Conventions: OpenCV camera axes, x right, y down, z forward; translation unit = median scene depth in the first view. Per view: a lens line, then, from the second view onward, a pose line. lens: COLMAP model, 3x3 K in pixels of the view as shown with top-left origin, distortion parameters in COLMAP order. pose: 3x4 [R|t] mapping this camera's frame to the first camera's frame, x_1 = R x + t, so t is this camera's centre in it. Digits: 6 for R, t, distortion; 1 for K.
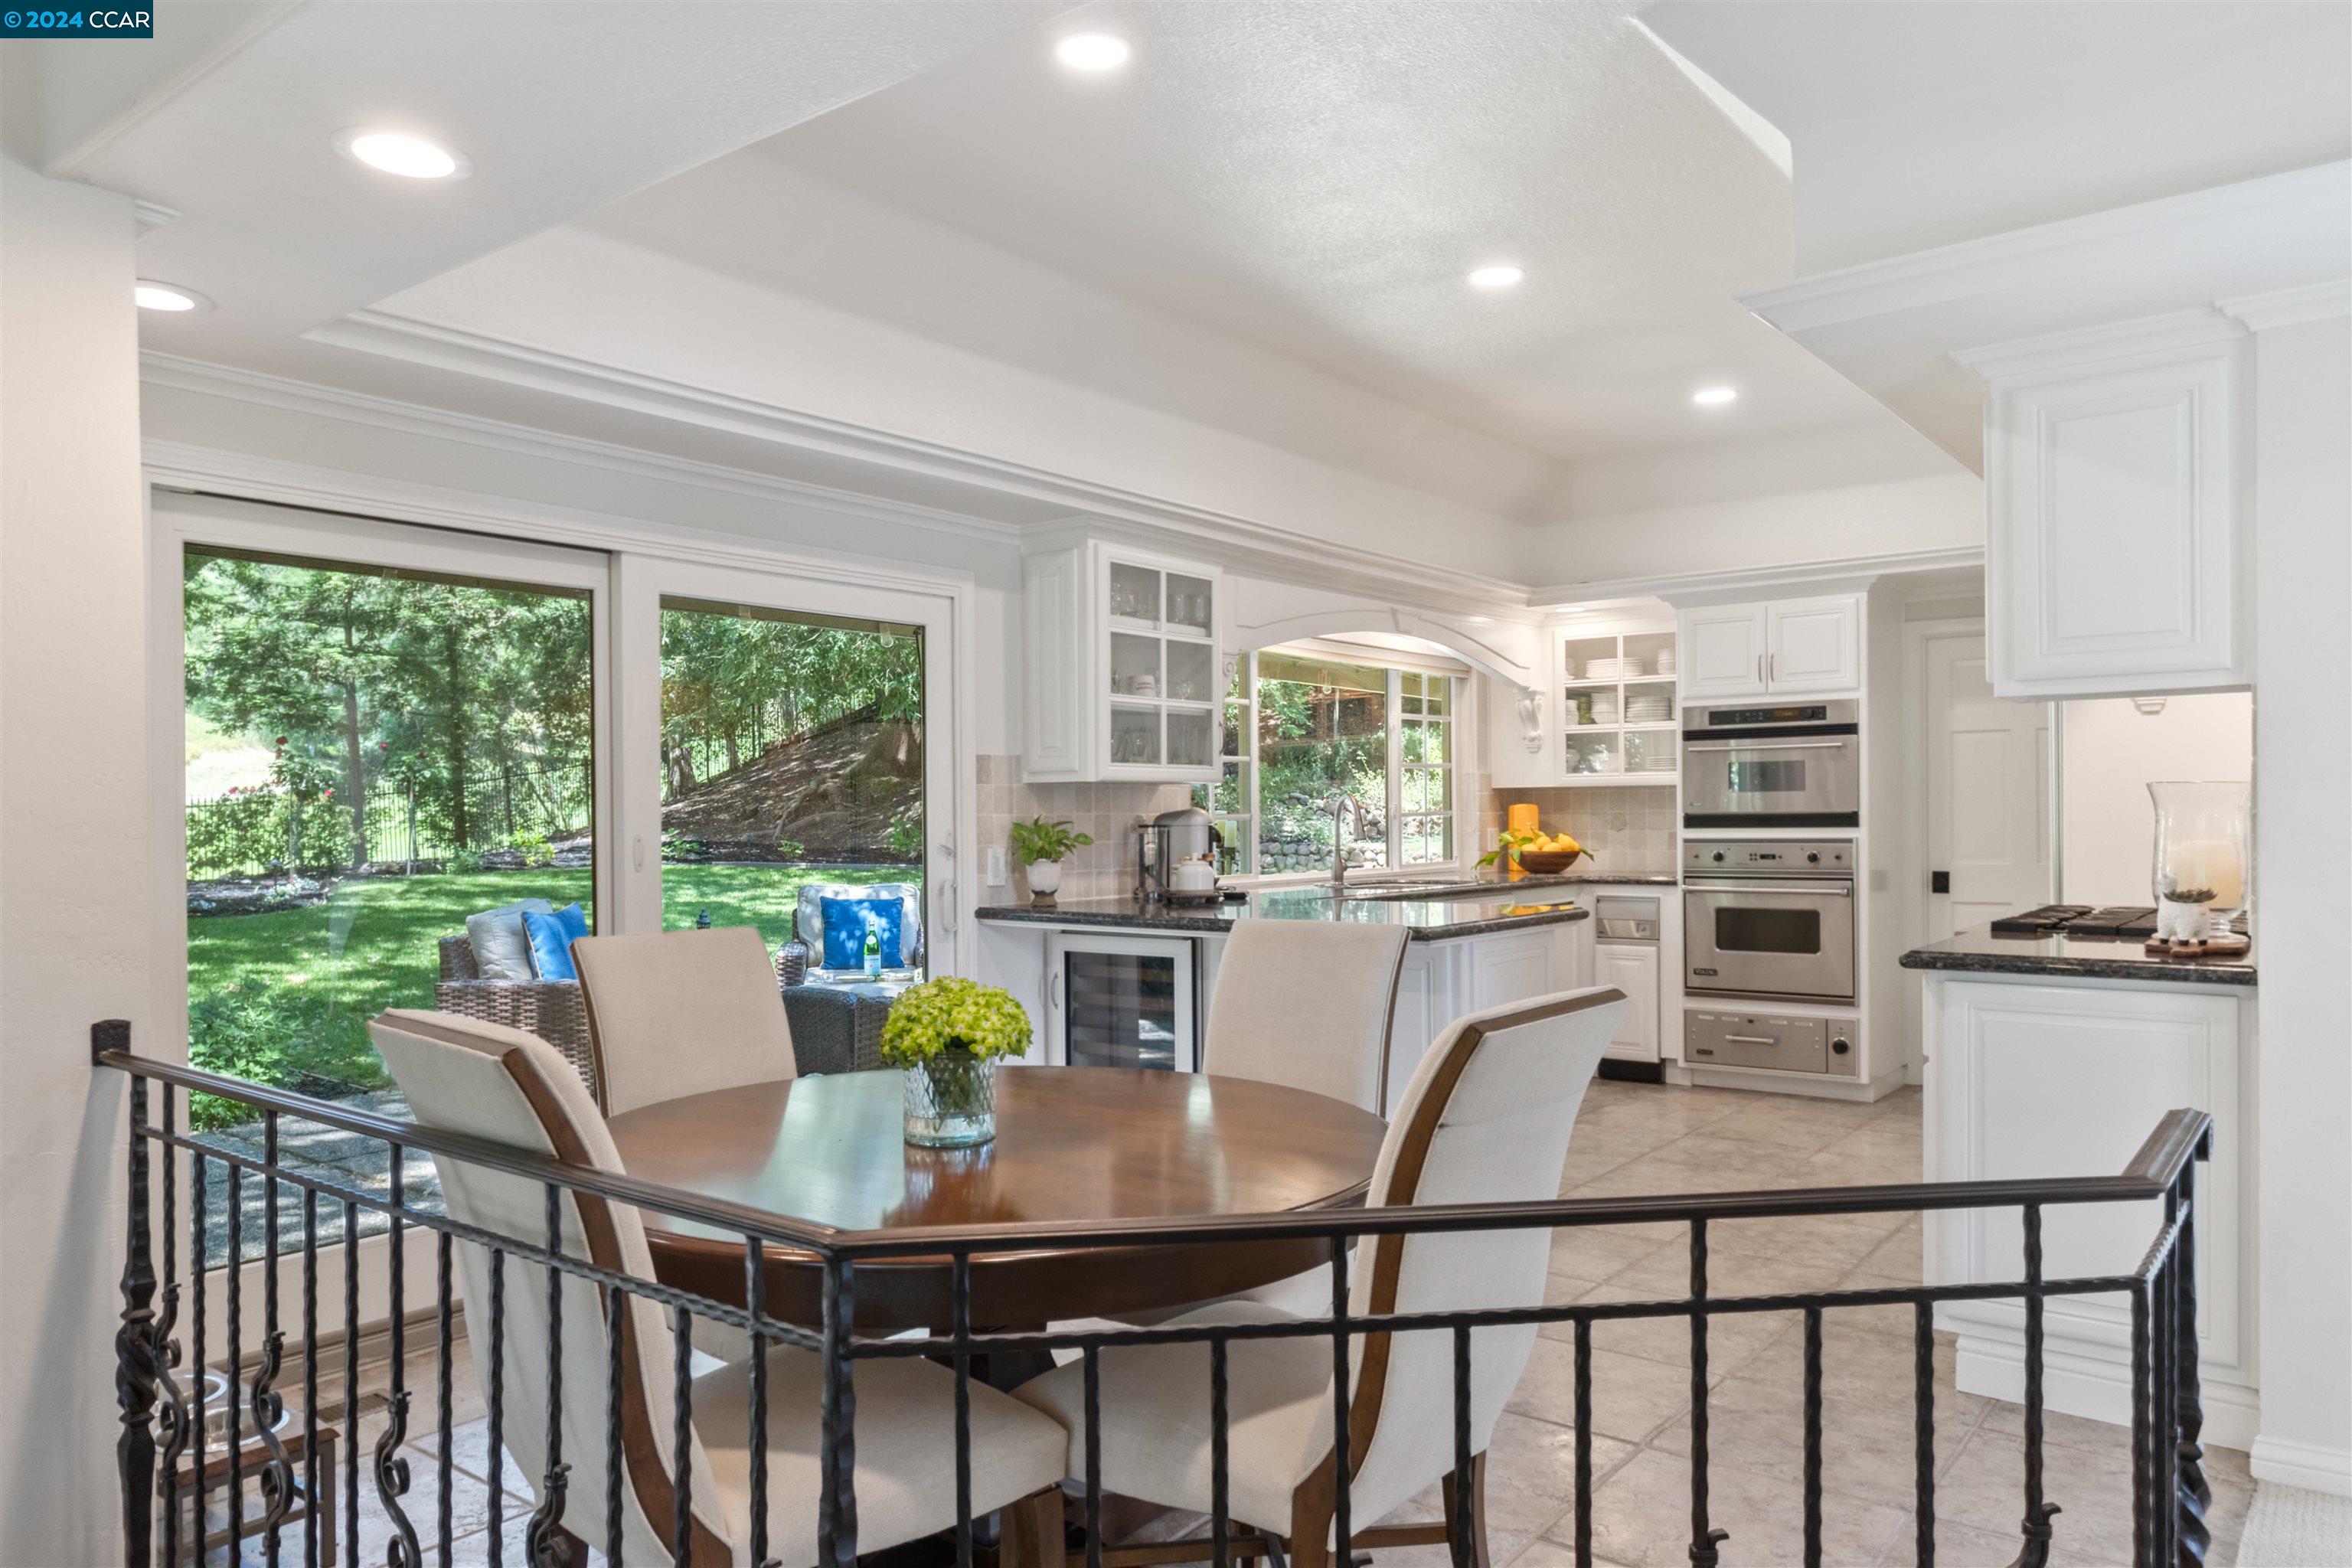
lens RADIAL K [[1574.0, 0, 1177.1], [0, 1574.0, 800.6], [0, 0, 1]] dist [0.000207, -0.000100]
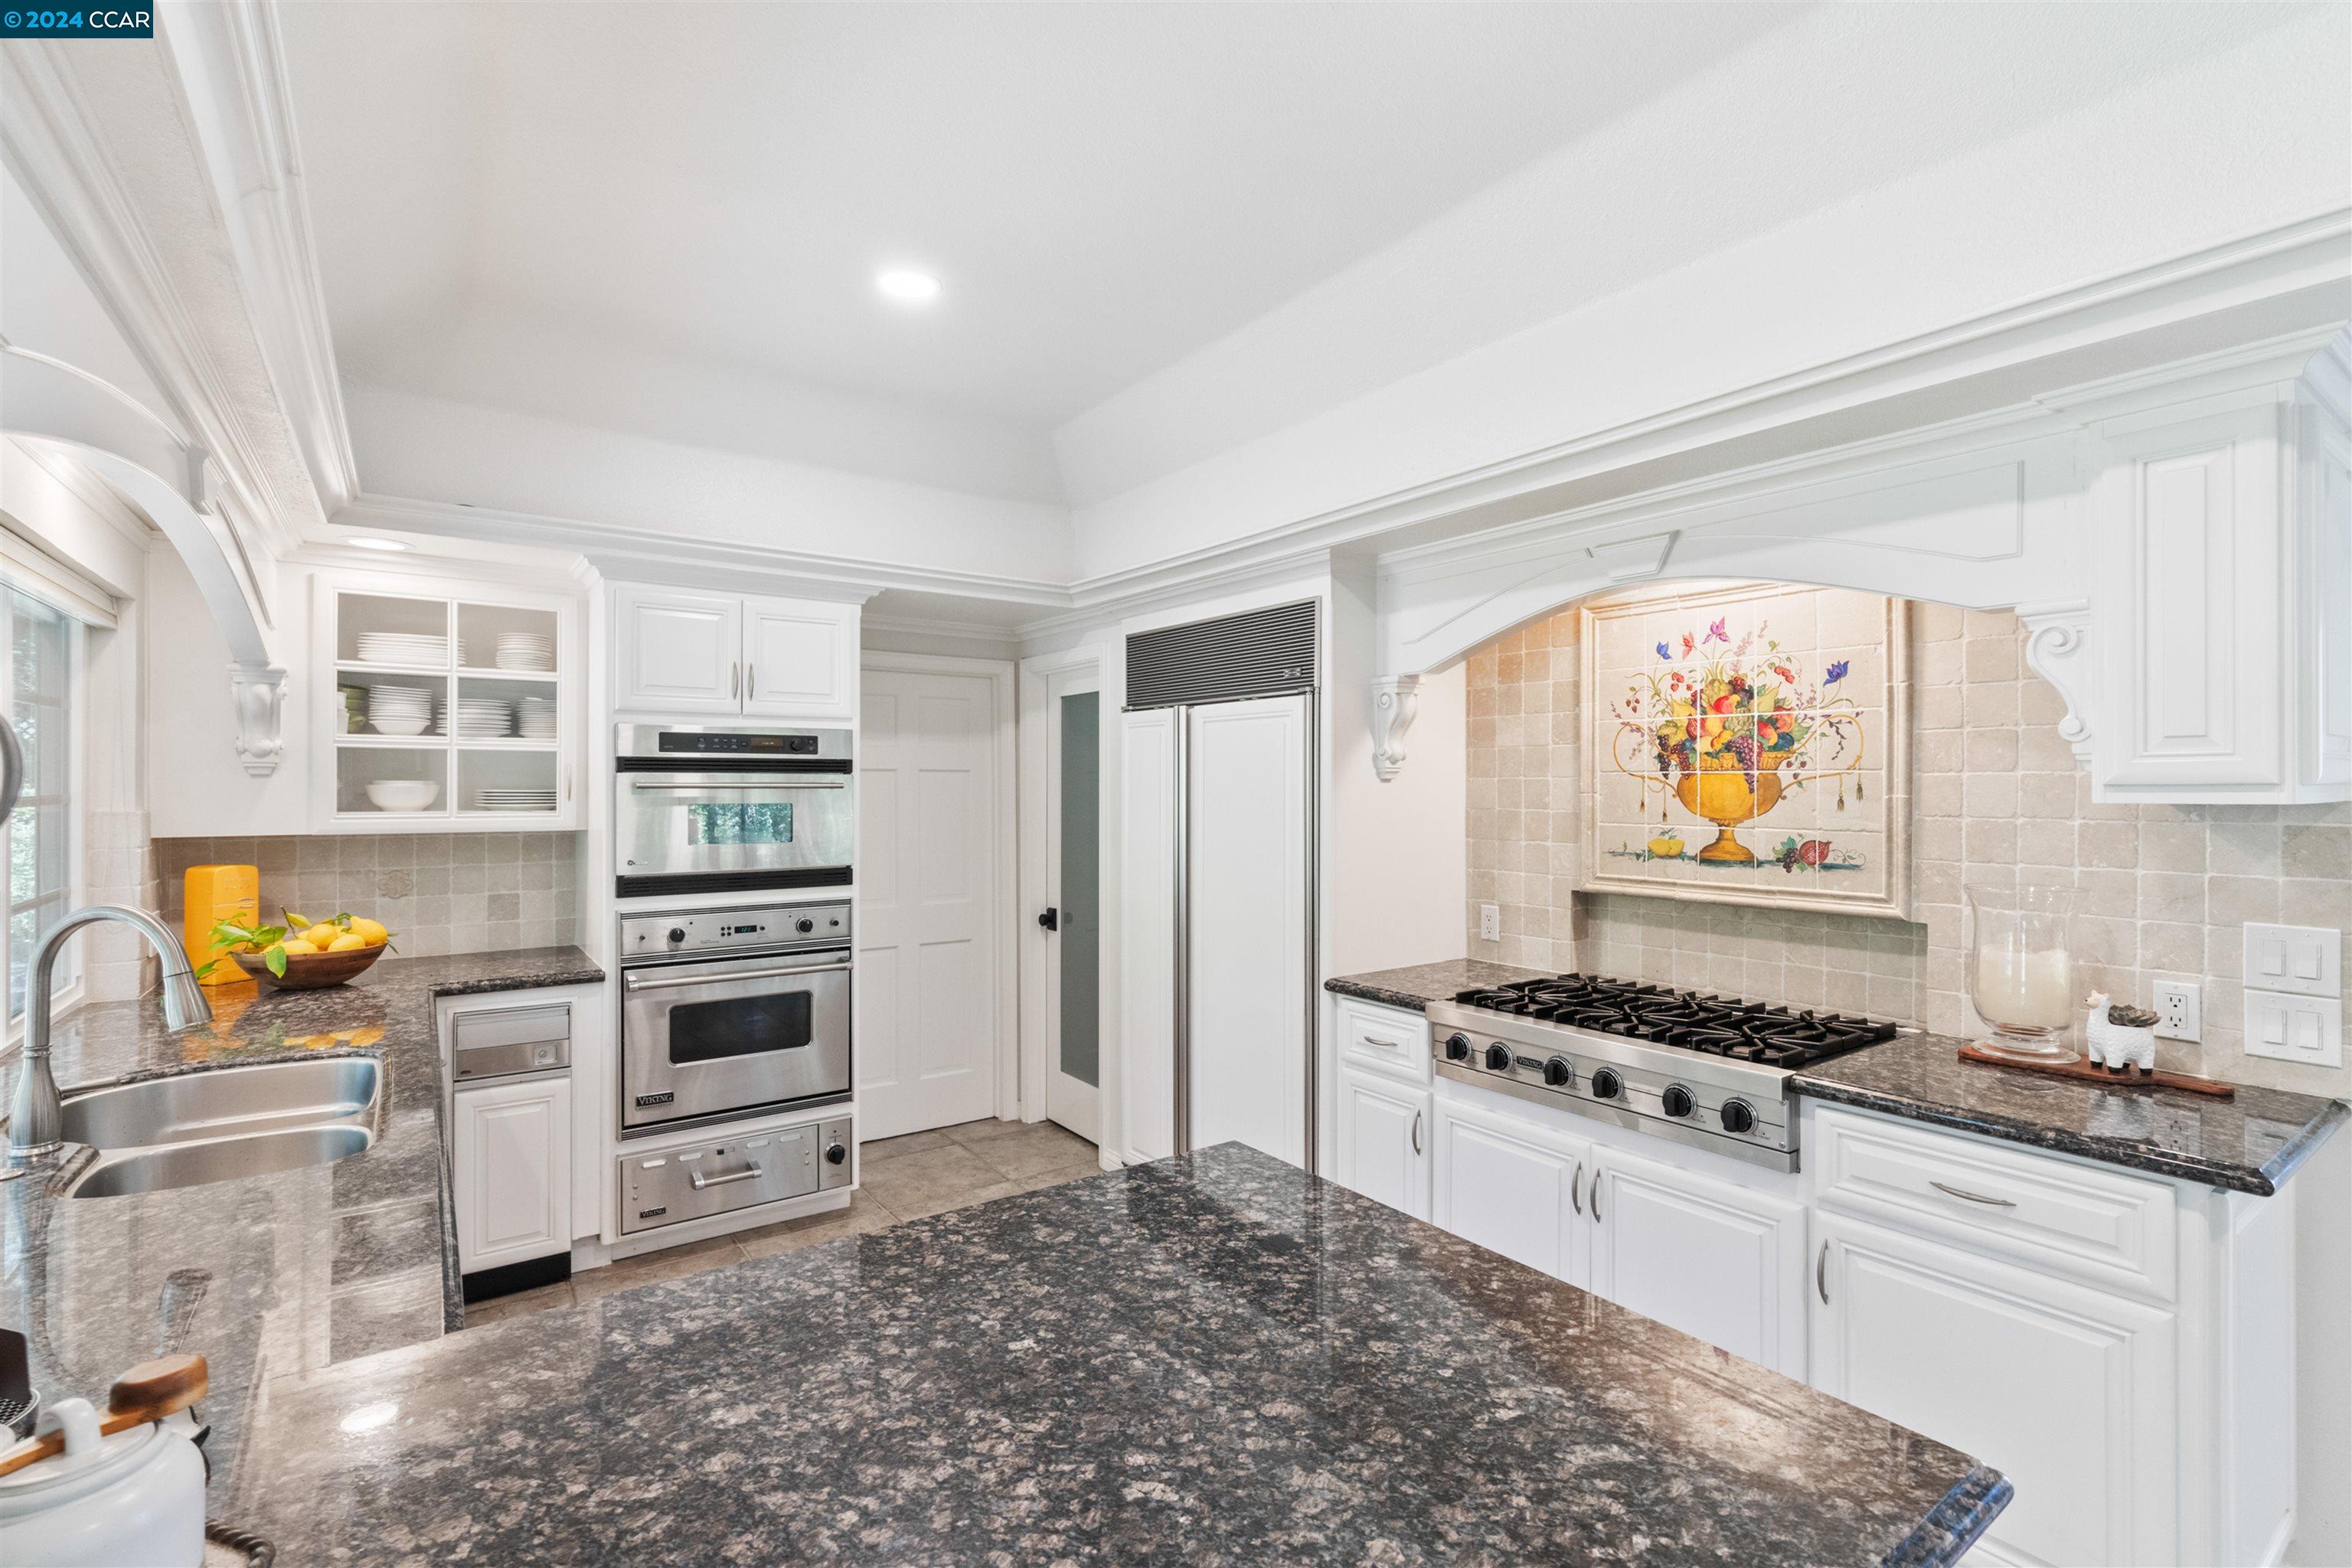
lens RADIAL K [[1055.0, 0, 1180.1], [0, 1055.0, 789.4], [0, 0, 1]] dist [-0.004434, -0.000233]
pose [[0.276541, 0.010117, 0.960949, -0.055144], [-0.009541, 0.999924, -0.007782, -0.028983], [-0.960955, -0.007016, 0.276617, 0.635285]]
